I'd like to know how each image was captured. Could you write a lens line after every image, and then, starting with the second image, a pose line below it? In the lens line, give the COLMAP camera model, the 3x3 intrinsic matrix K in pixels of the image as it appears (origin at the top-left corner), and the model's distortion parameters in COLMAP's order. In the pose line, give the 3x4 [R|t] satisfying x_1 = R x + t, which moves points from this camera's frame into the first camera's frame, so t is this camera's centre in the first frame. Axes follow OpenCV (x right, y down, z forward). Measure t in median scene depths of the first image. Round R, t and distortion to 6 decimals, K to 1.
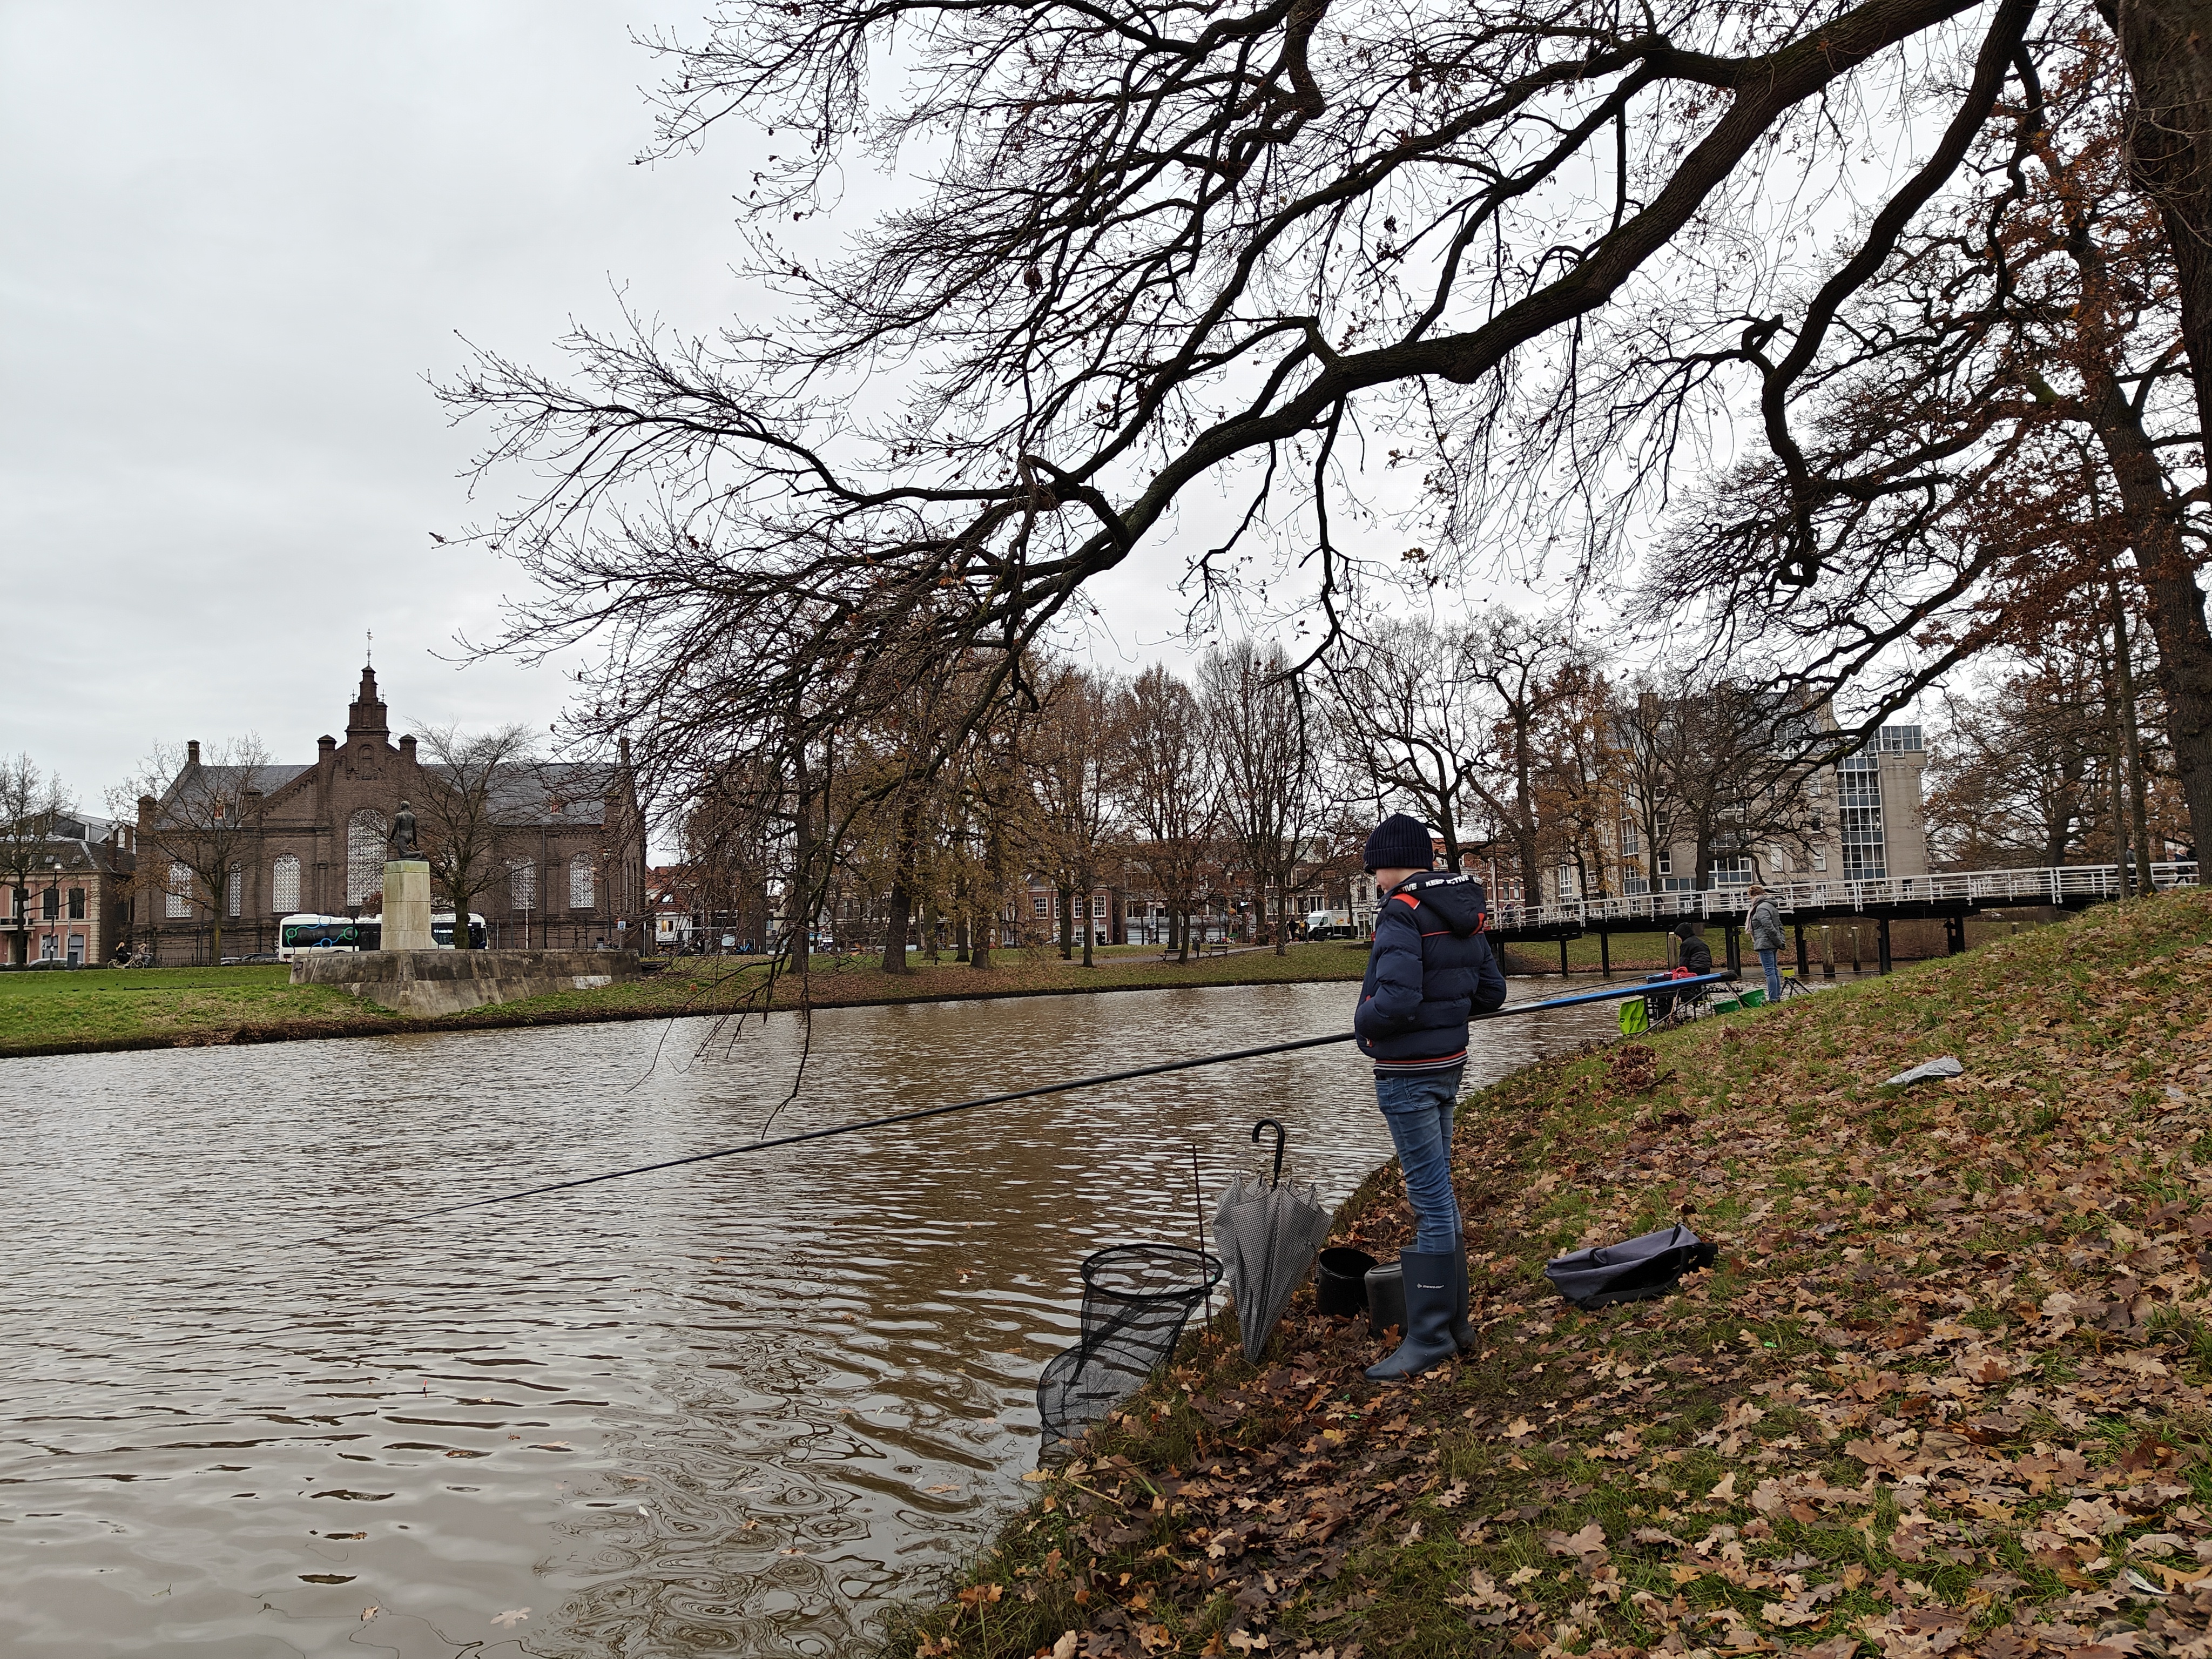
lens RADIAL K [[1509.8, 0, 1120.6], [0, 1509.8, 839.8], [0, 0, 1]] dist [0.057719, -0.077359]
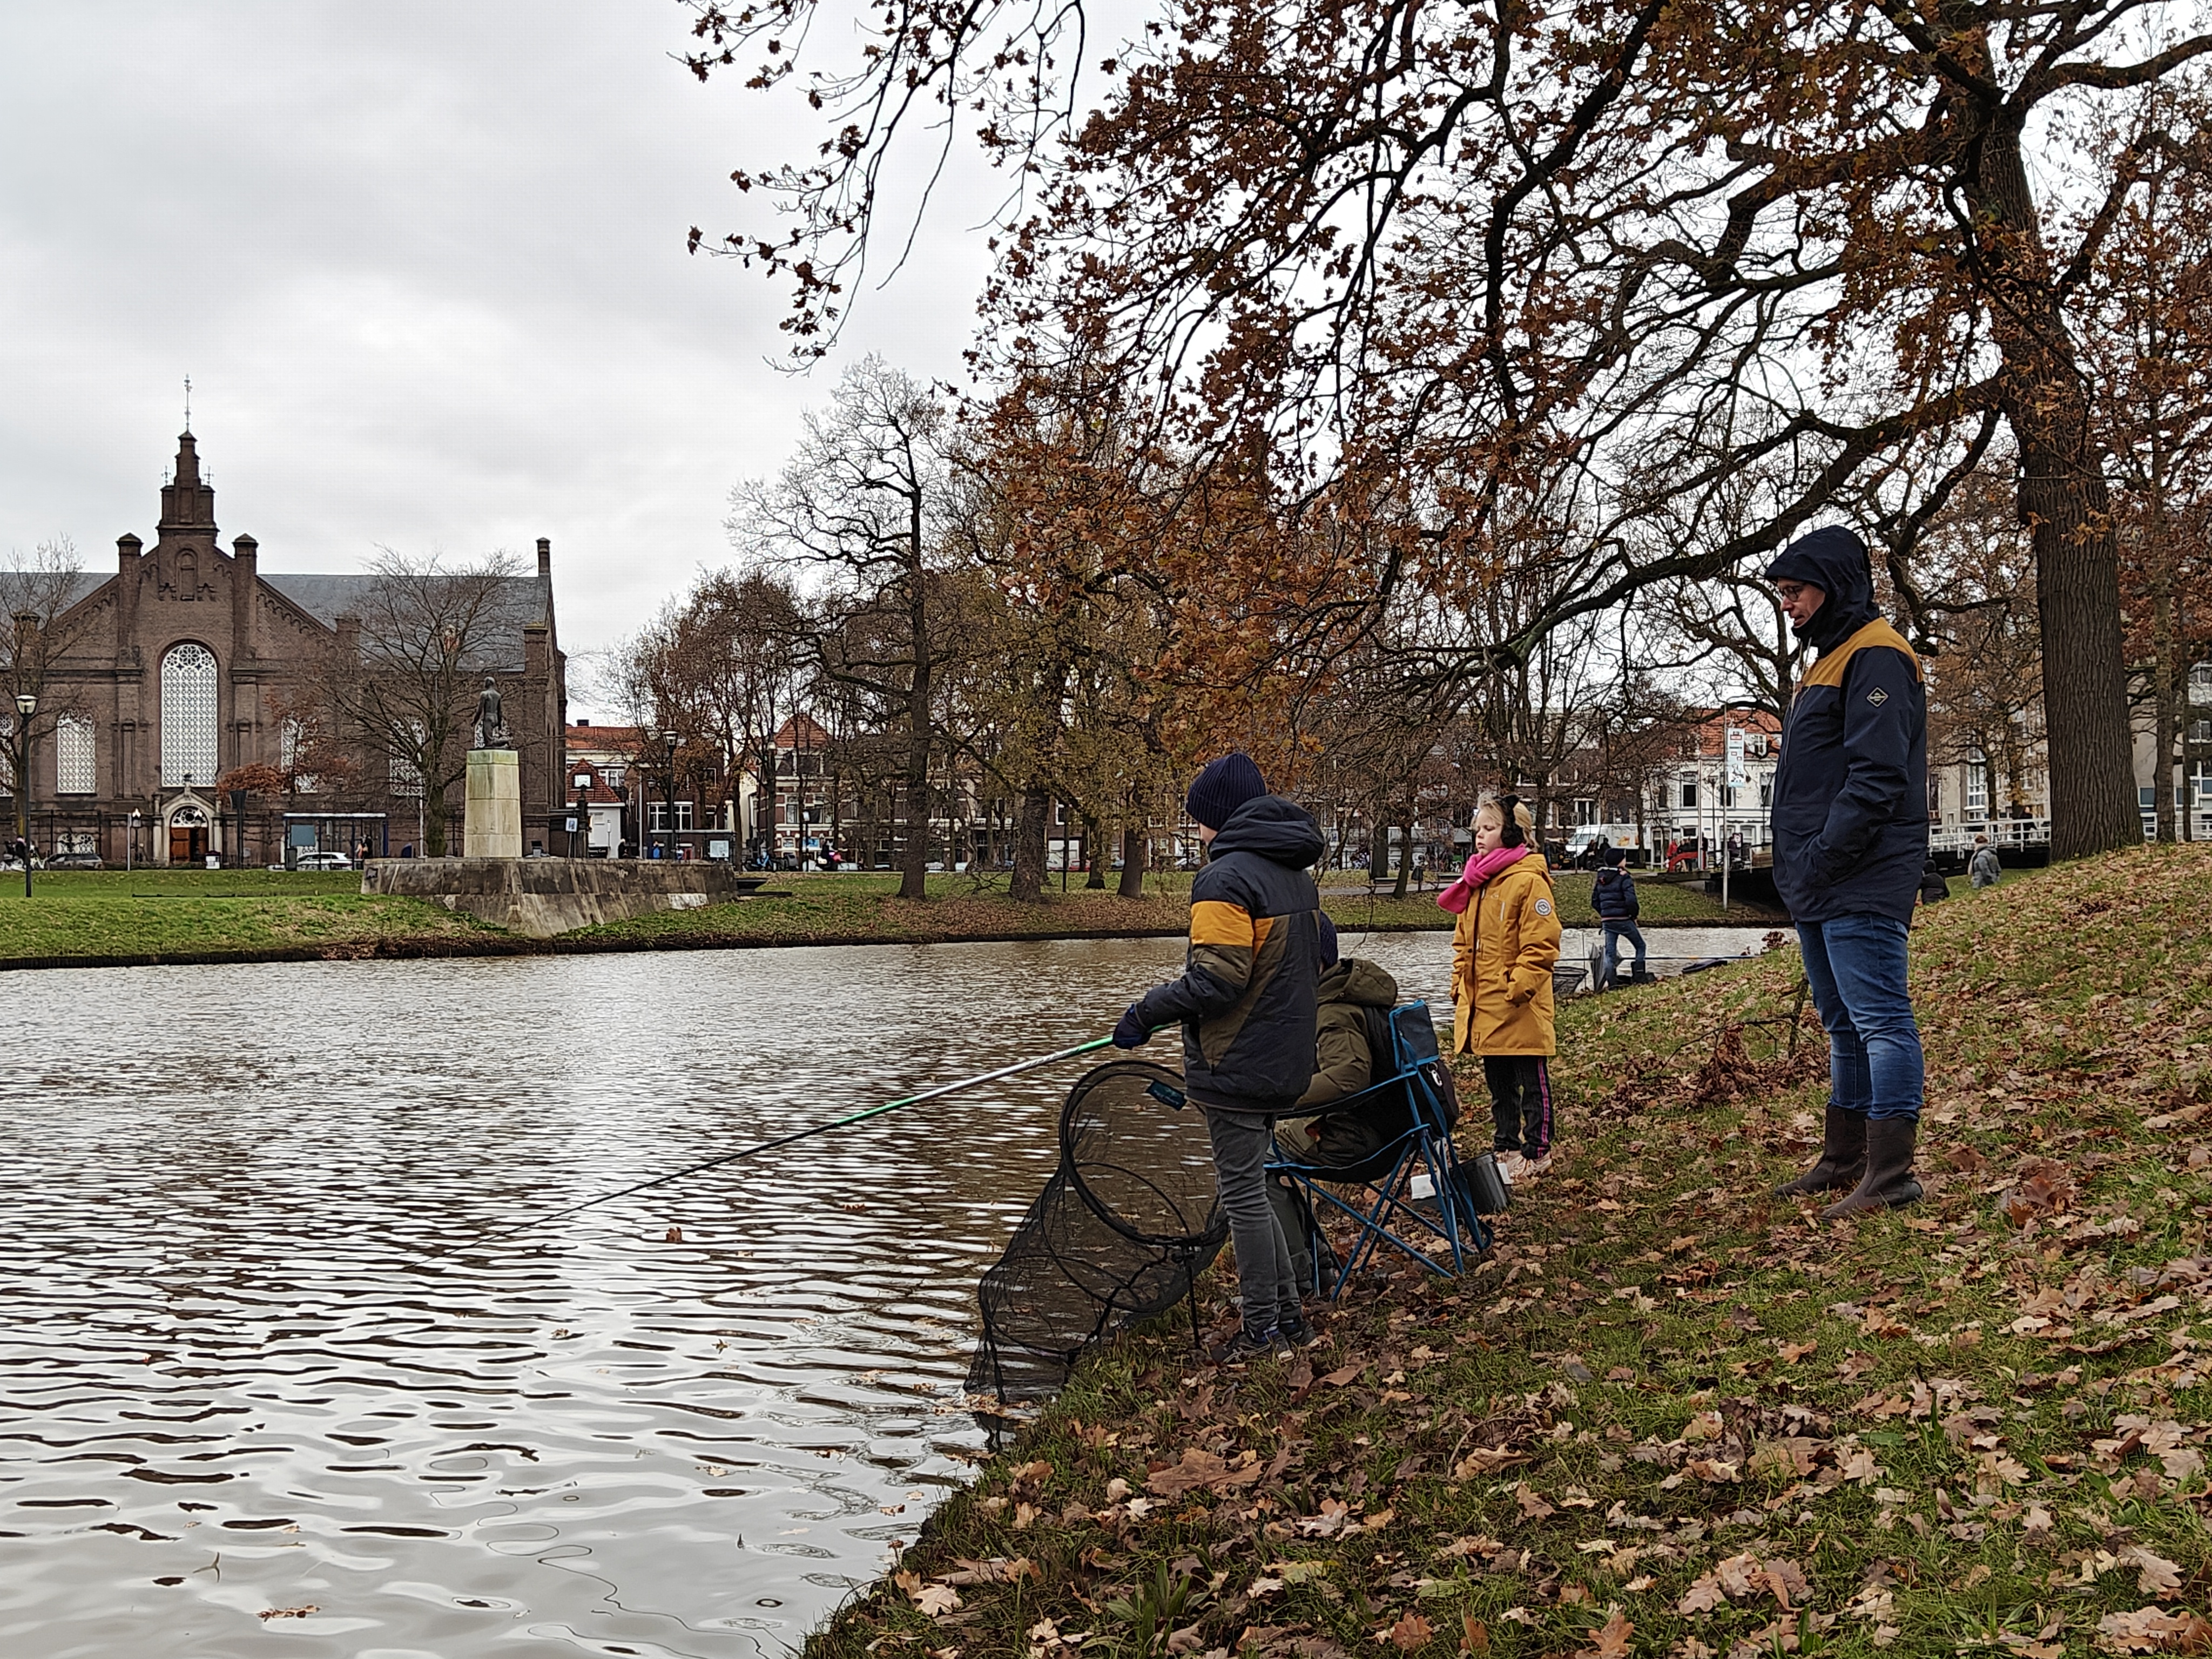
lens RADIAL K [[2727.4, 0, 1112.2], [0, 2727.4, 884.1], [0, 0, 1]] dist [0.074322, -0.037024]
pose [[0.998946, 0.022477, -0.040010, -0.036285], [-0.019390, 0.996924, 0.075943, -0.016936], [0.041594, -0.075087, 0.996309, -0.245414]]
